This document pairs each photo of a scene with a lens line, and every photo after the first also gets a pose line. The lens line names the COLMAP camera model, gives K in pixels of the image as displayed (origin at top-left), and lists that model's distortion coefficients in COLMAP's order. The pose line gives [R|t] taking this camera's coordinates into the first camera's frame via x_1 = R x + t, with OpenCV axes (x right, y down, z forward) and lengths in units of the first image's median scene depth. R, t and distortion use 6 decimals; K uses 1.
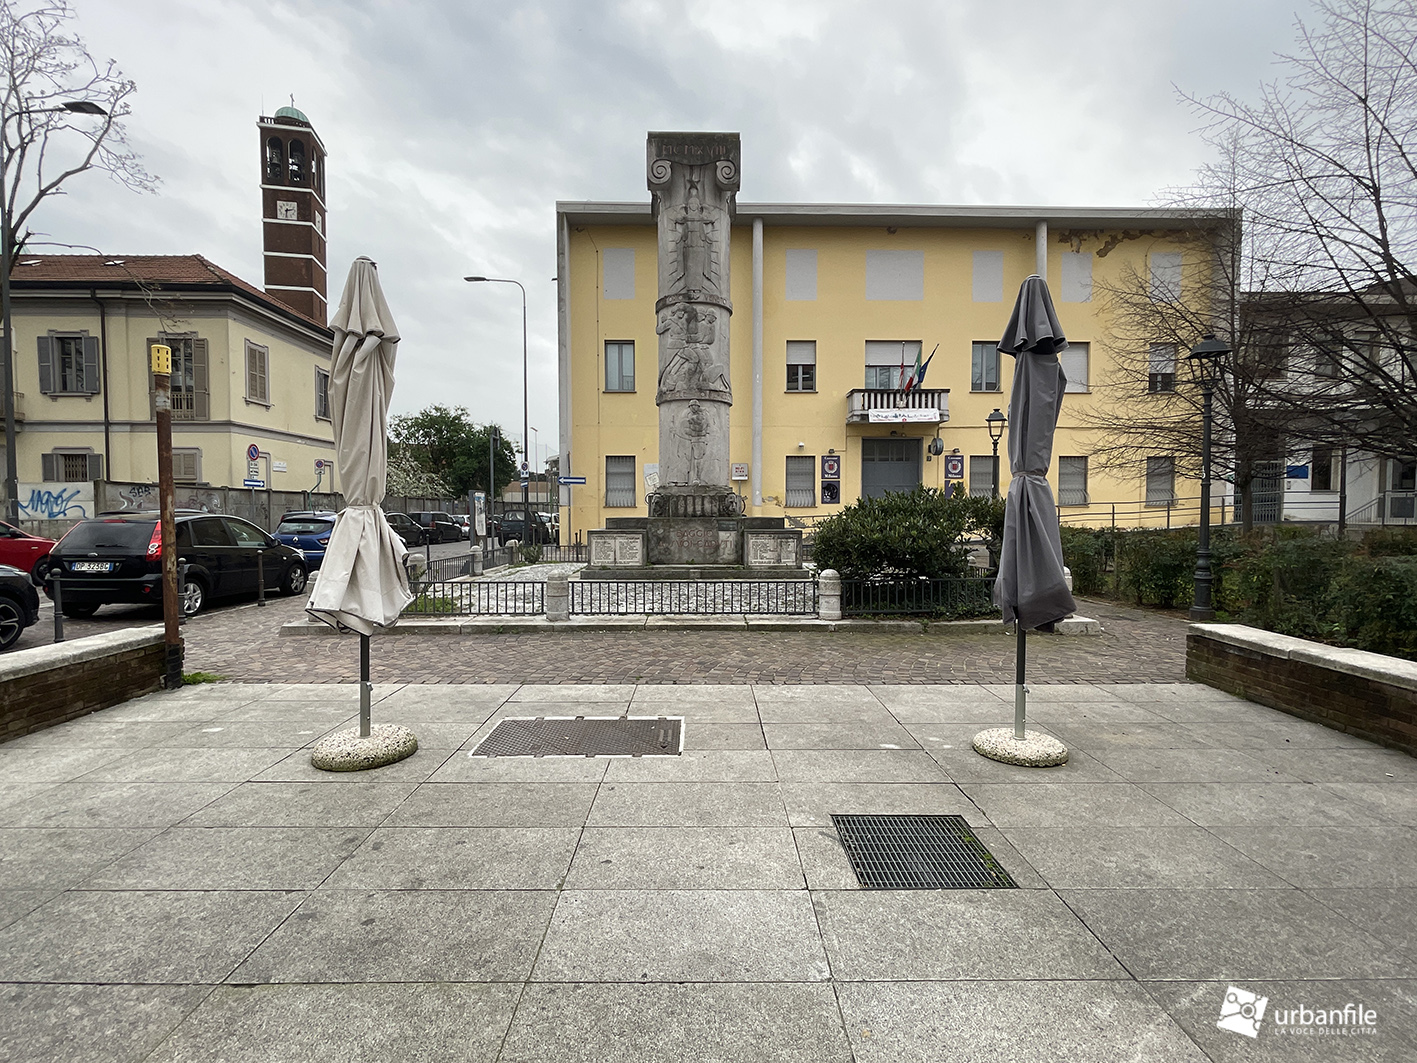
lens RADIAL K [[655.8, 0, 709.1], [0, 655.8, 533.7], [0, 0, 1]] dist [0.003420, 0.000667]
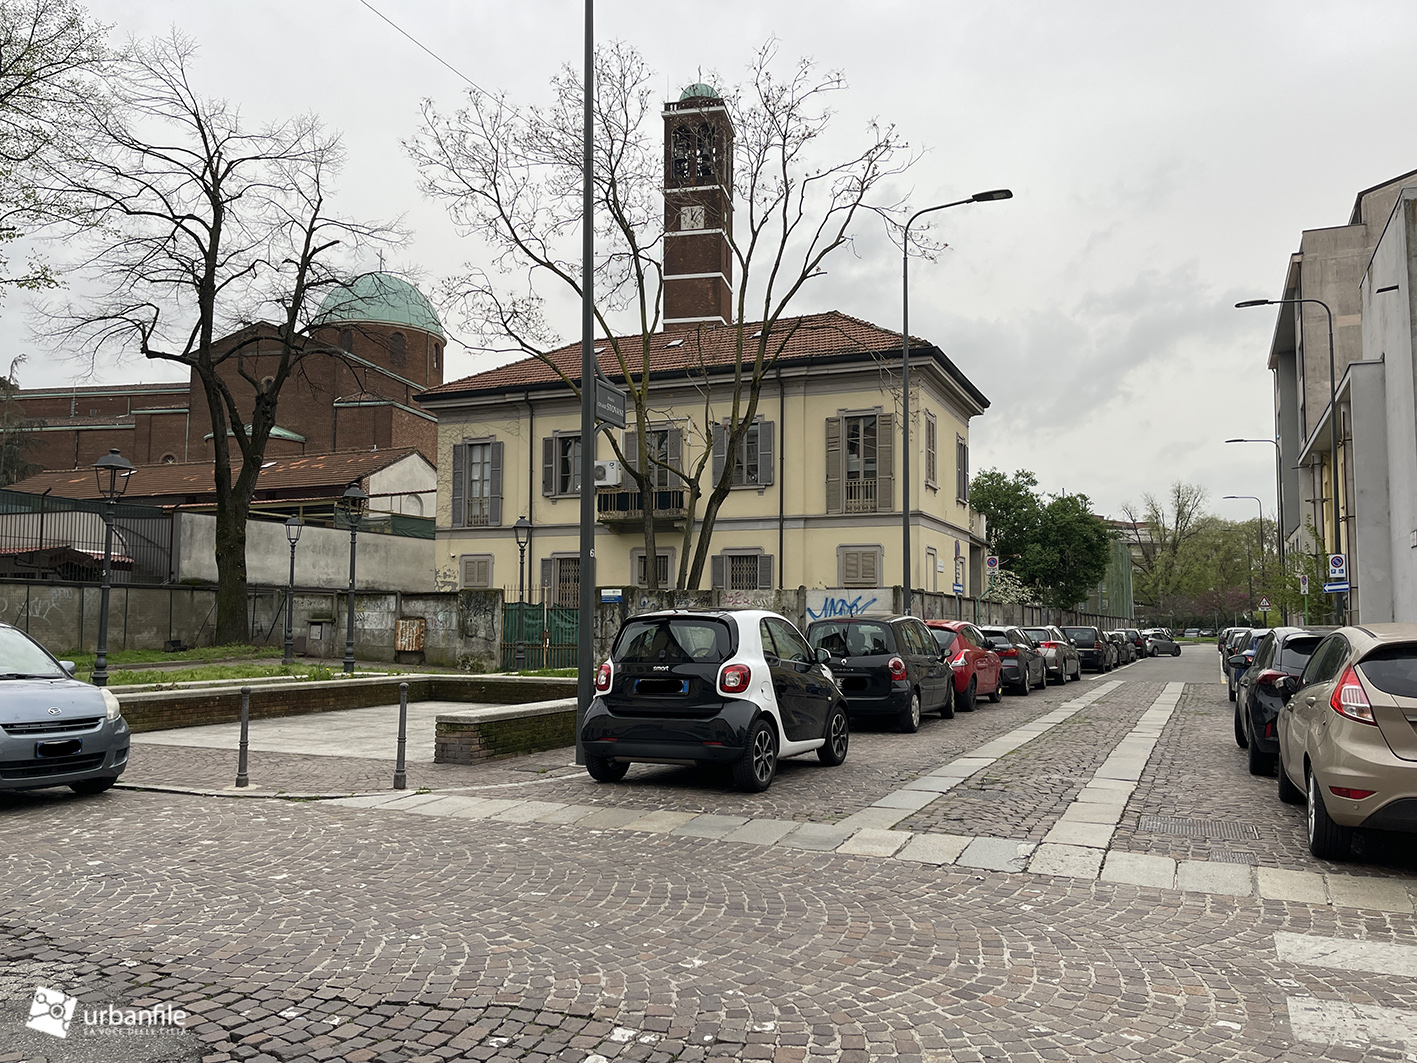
lens RADIAL K [[1124.1, 0, 708.0], [0, 1124.1, 531.8], [0, 0, 1]] dist [0.030712, 0.000799]
pose [[0.907963, -0.029403, -0.418017, -0.383624], [-0.020695, 0.993172, -0.114810, 0.018025], [0.418539, 0.112895, 0.901155, -0.348149]]
